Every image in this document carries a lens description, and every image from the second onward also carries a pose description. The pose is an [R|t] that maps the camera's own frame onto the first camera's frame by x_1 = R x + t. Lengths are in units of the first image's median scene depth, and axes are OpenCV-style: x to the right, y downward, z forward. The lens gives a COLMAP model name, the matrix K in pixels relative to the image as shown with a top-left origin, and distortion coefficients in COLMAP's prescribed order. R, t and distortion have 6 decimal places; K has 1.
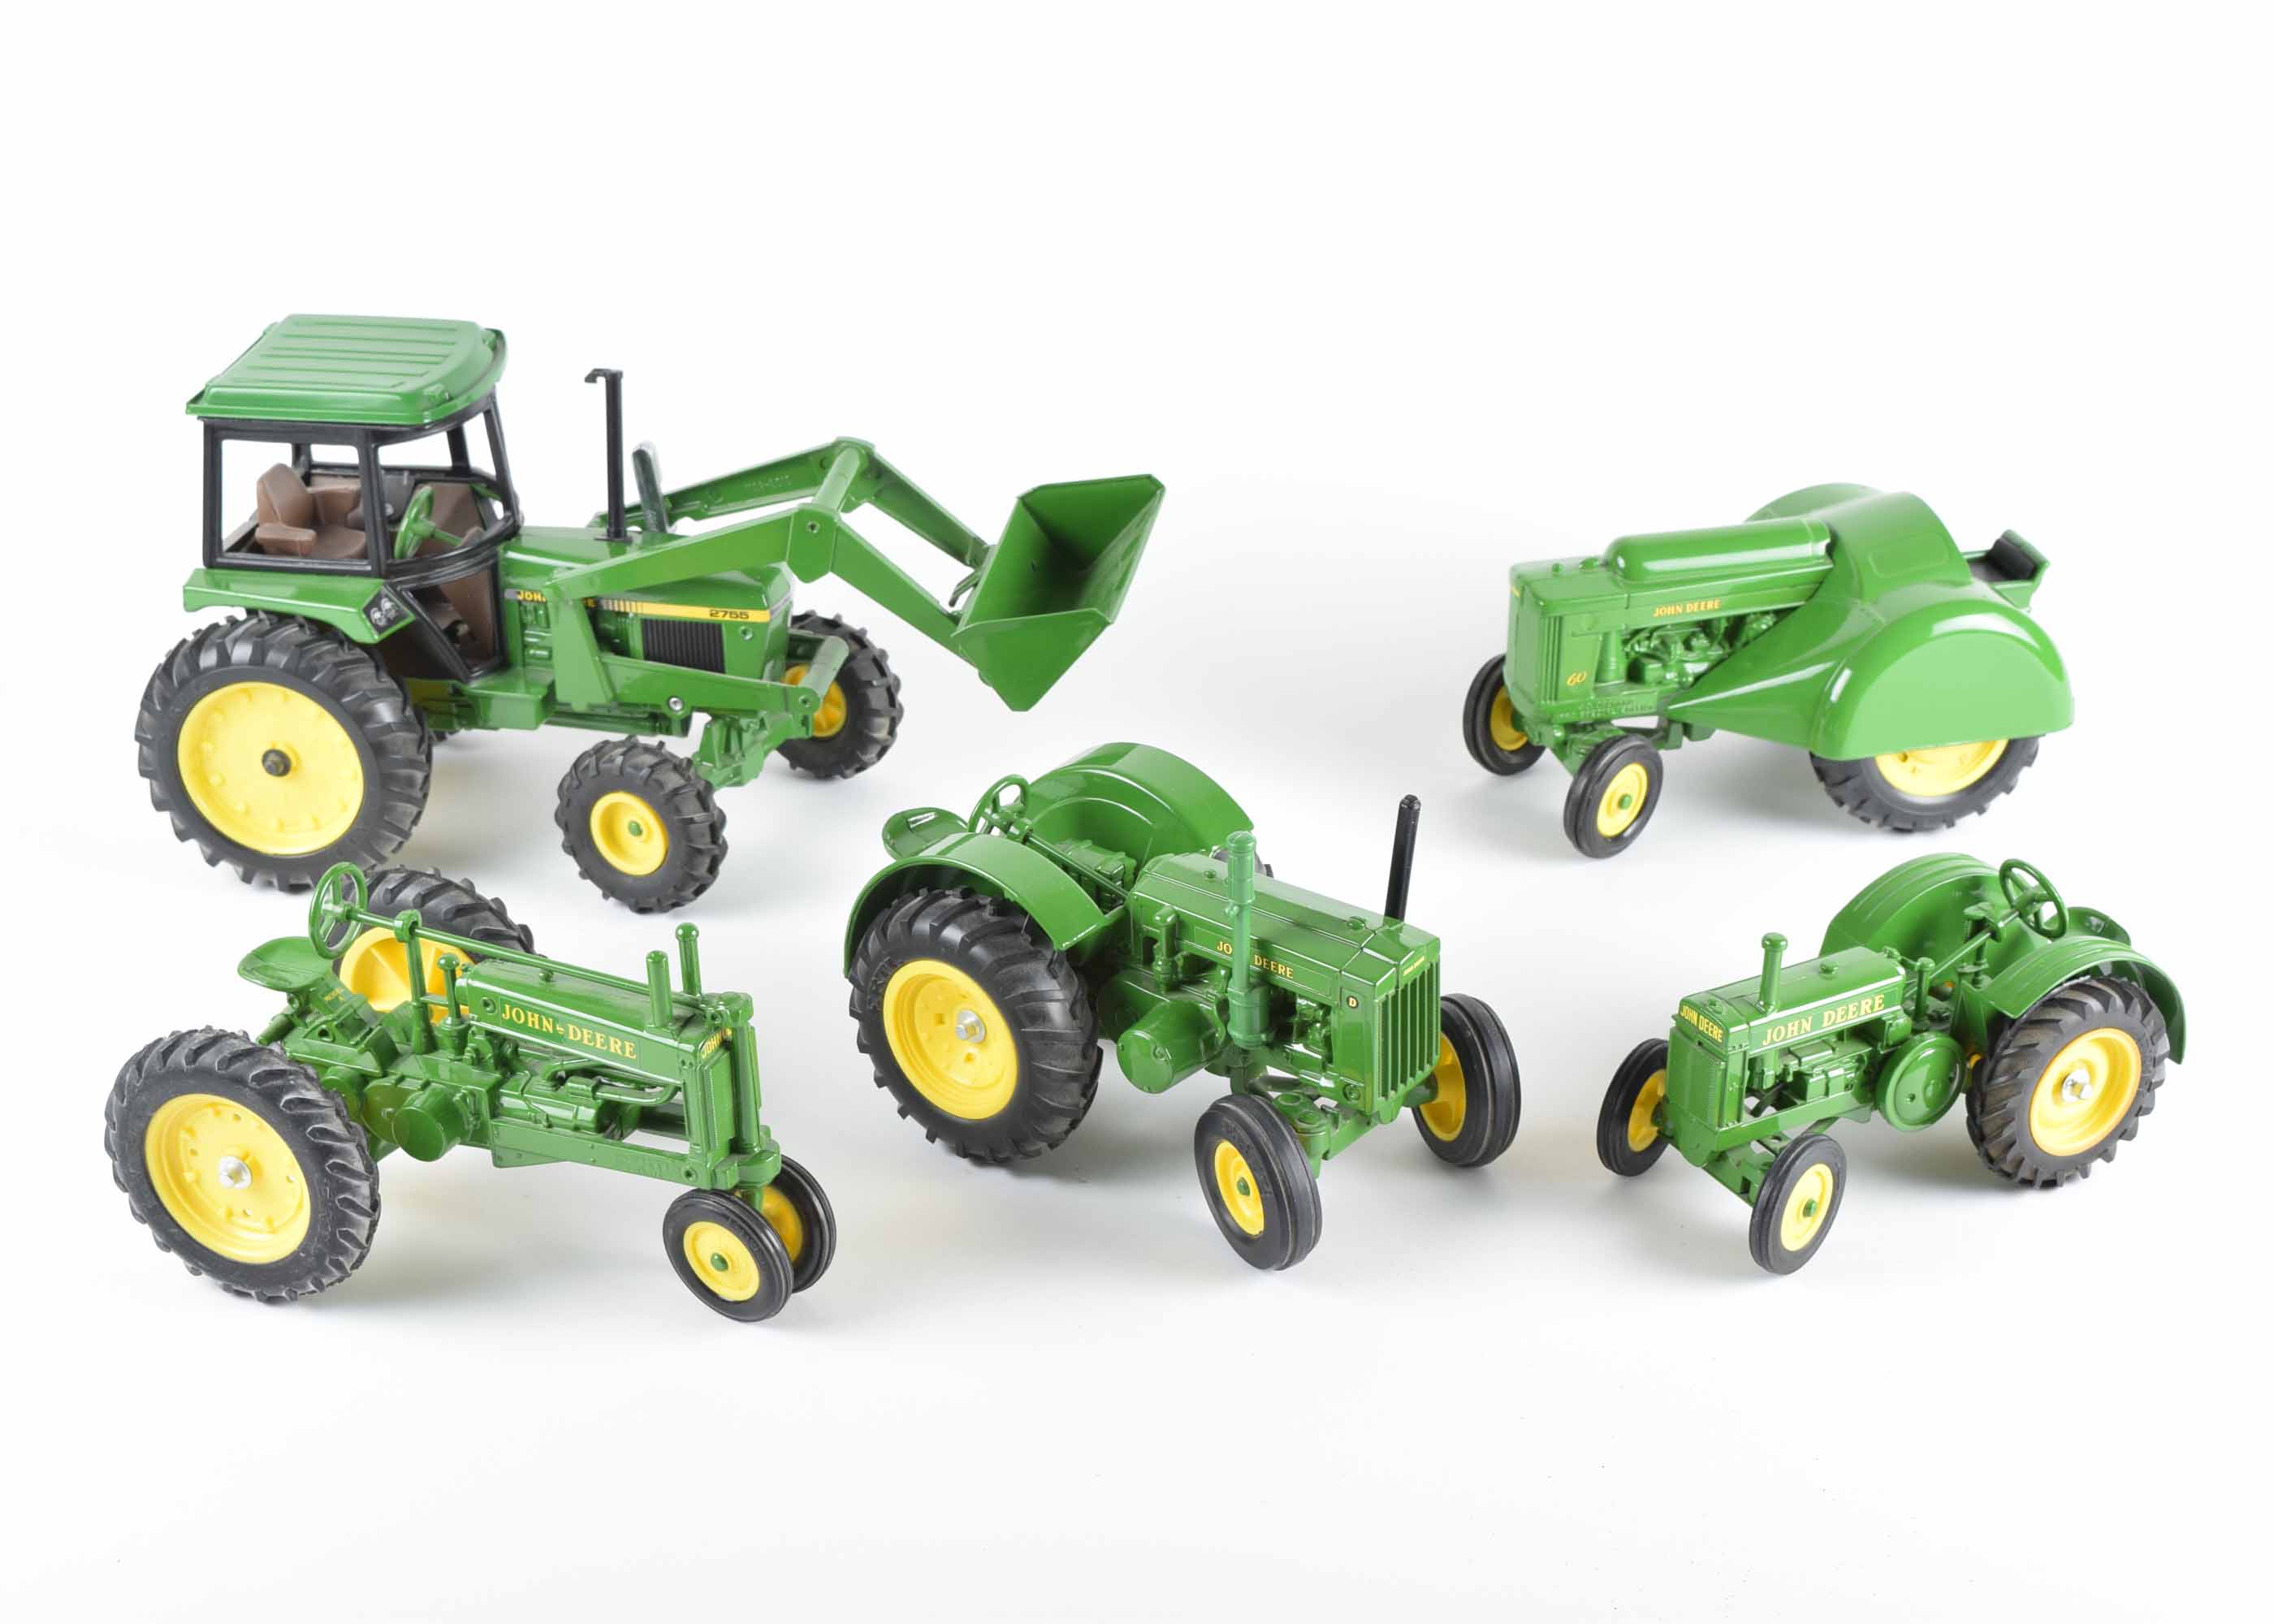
lens RADIAL K [[4101.8, 0, 1137.0], [0, 4101.8, 812.0], [0, 0, 1]] dist [0.011215, -0.056942]
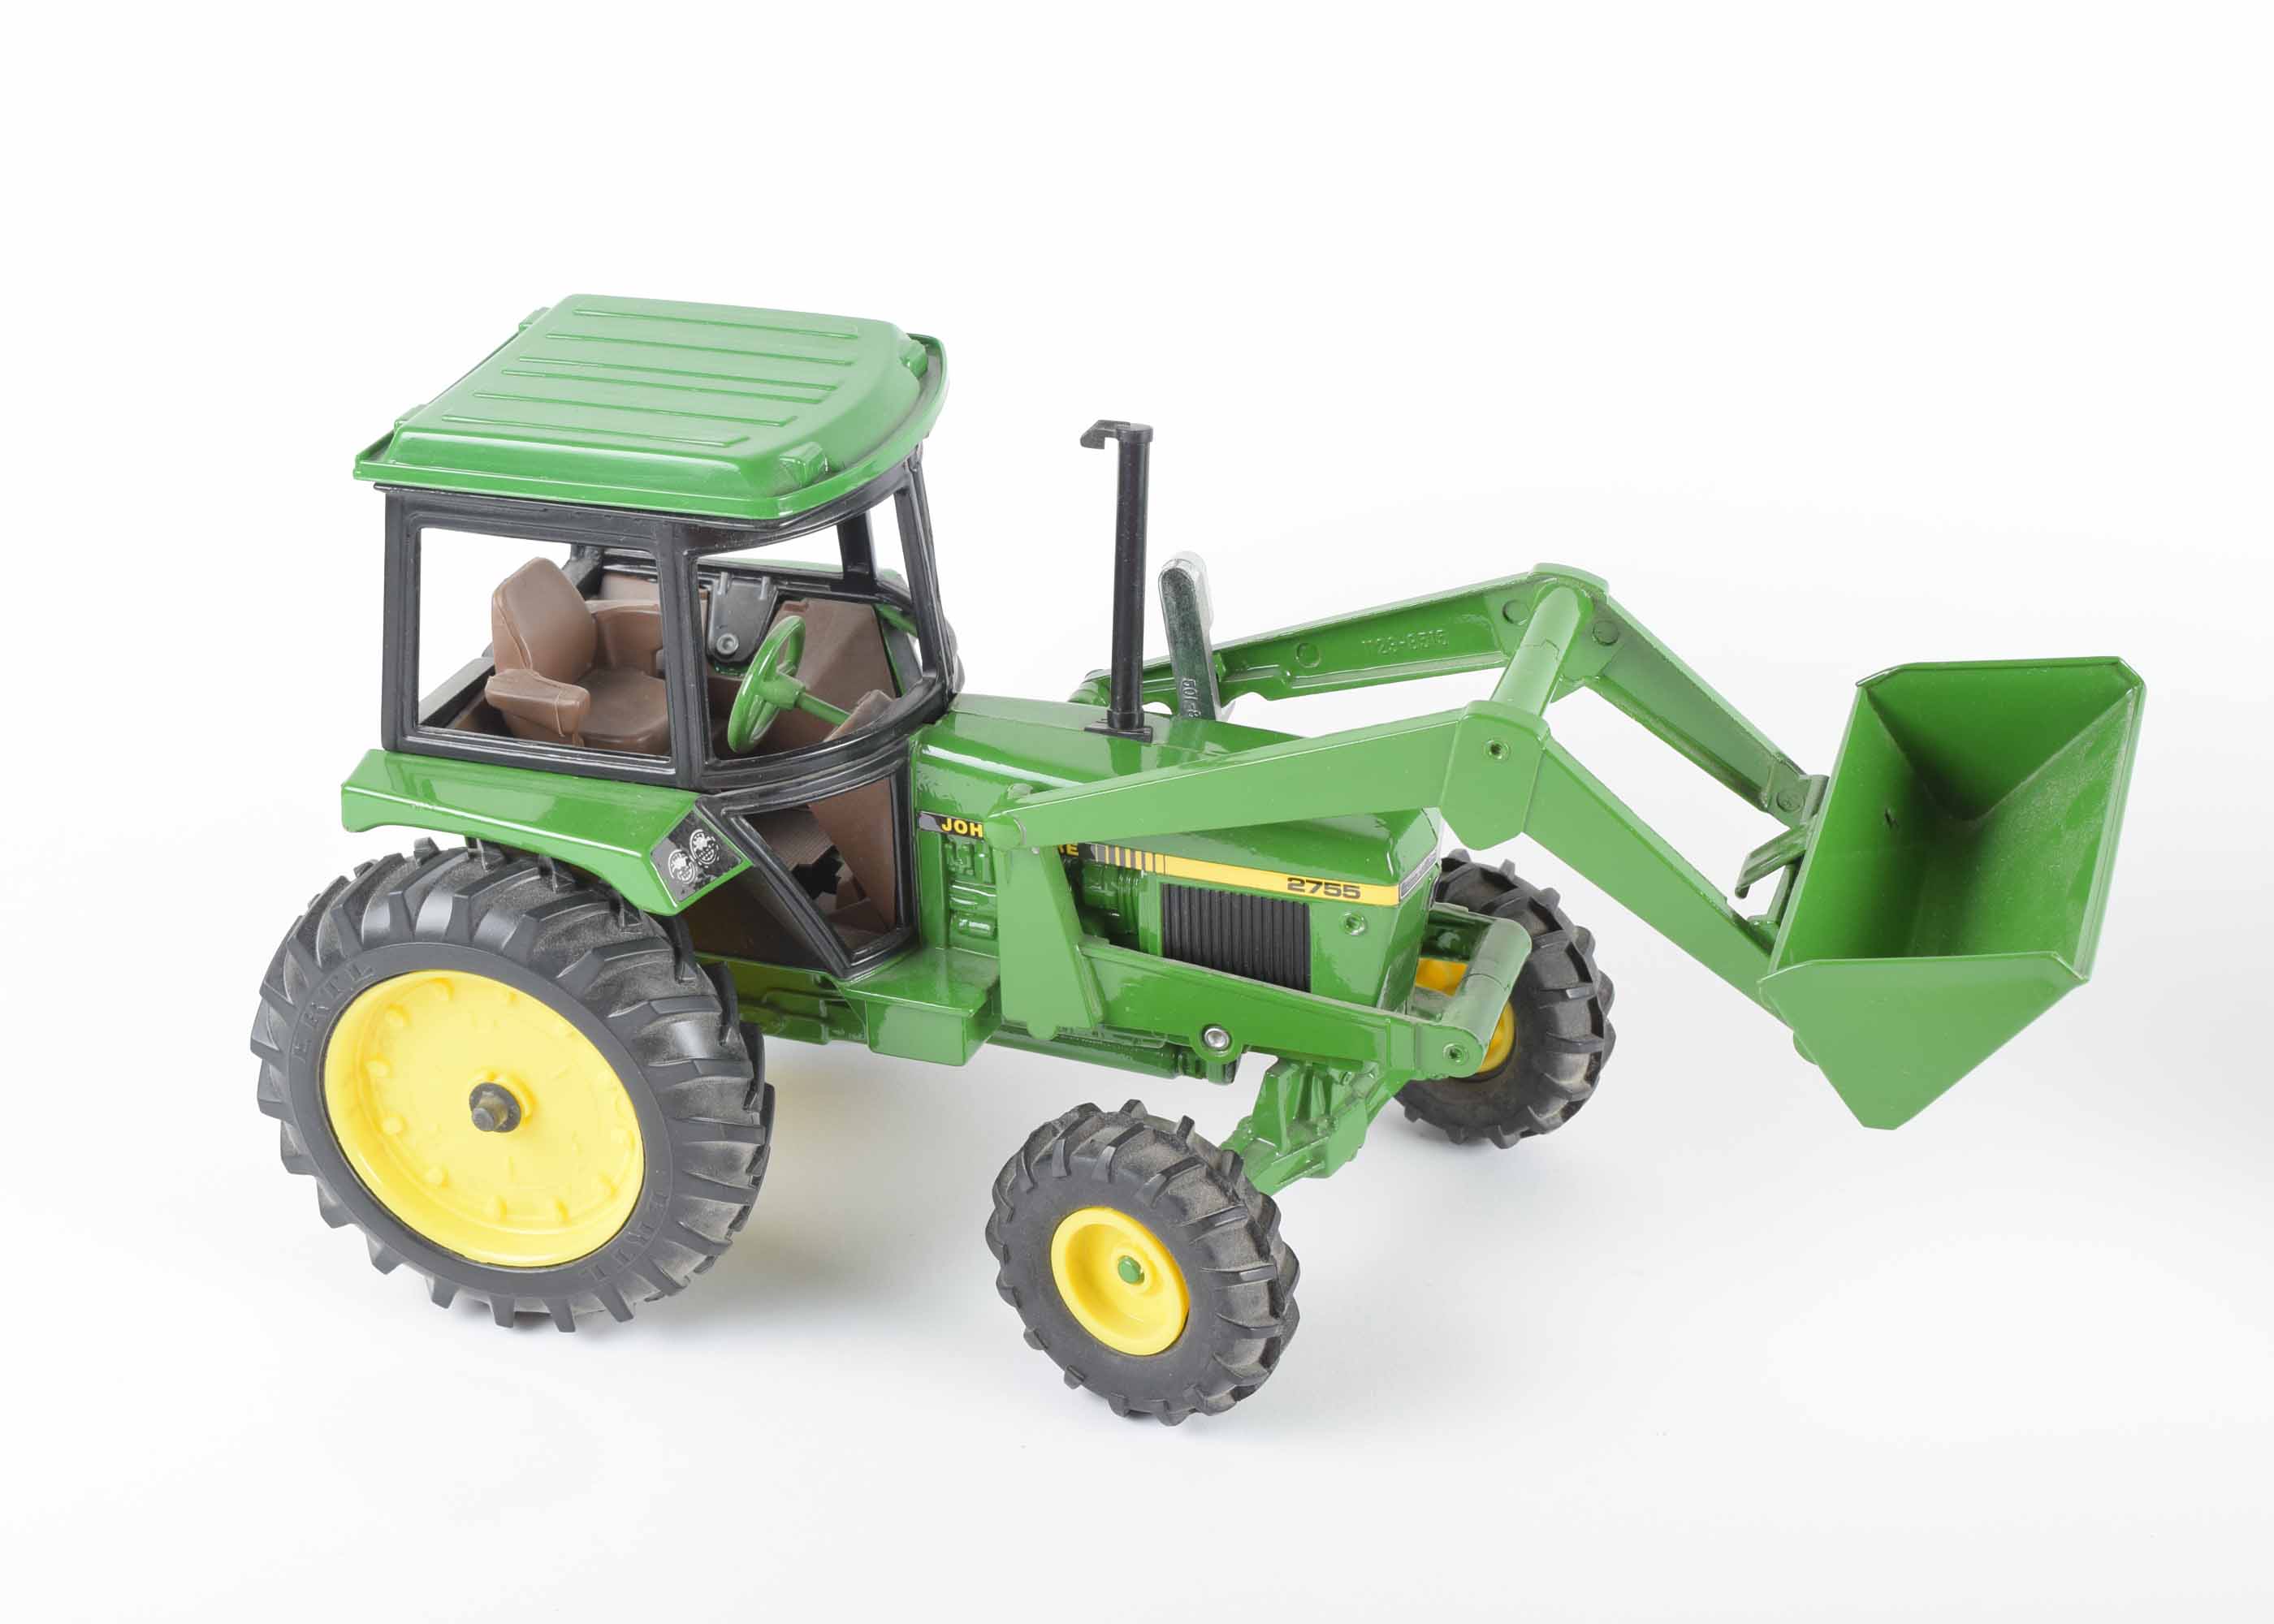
lens RADIAL K [[4101.8, 0, 1137.0], [0, 4101.8, 812.0], [0, 0, 1]] dist [0.011215, -0.056942]
pose [[0.991266, 0.054474, -0.120104, -0.058895], [-0.052271, 0.998403, 0.021416, -0.067678], [0.121079, -0.014951, 0.992530, 0.456784]]
